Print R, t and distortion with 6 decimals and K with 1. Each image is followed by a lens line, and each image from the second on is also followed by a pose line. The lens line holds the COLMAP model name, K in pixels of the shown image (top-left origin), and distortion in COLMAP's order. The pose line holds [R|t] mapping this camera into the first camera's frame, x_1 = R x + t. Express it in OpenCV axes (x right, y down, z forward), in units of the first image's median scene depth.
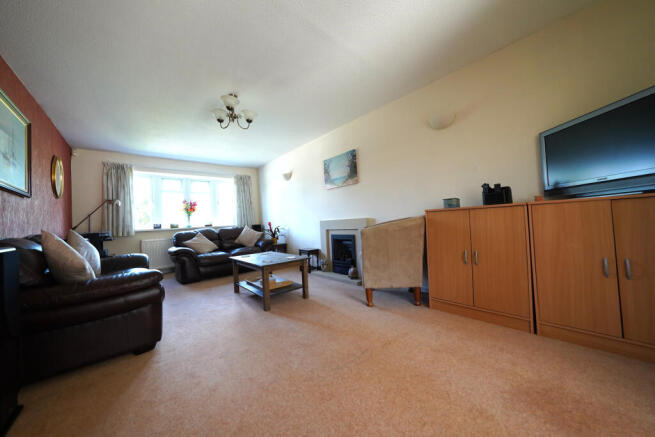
lens RADIAL K [[230.9, 0, 327.9], [0, 230.9, 214.0], [0, 0, 1]] dist [-0.026602, 0.000041]
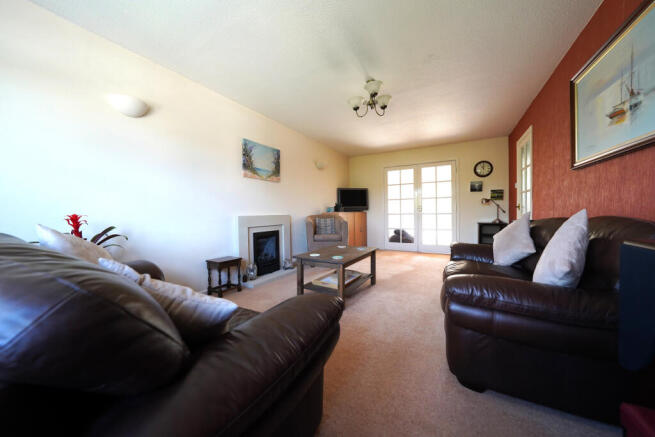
lens RADIAL K [[230.9, 0, 327.9], [0, 230.9, 214.0], [0, 0, 1]] dist [-0.026602, 0.000041]
pose [[-0.341334, 0.049247, 0.938651, -0.922435], [-0.006523, 0.998478, -0.054758, 0.070000], [-0.939919, -0.024814, -0.340493, 1.108236]]
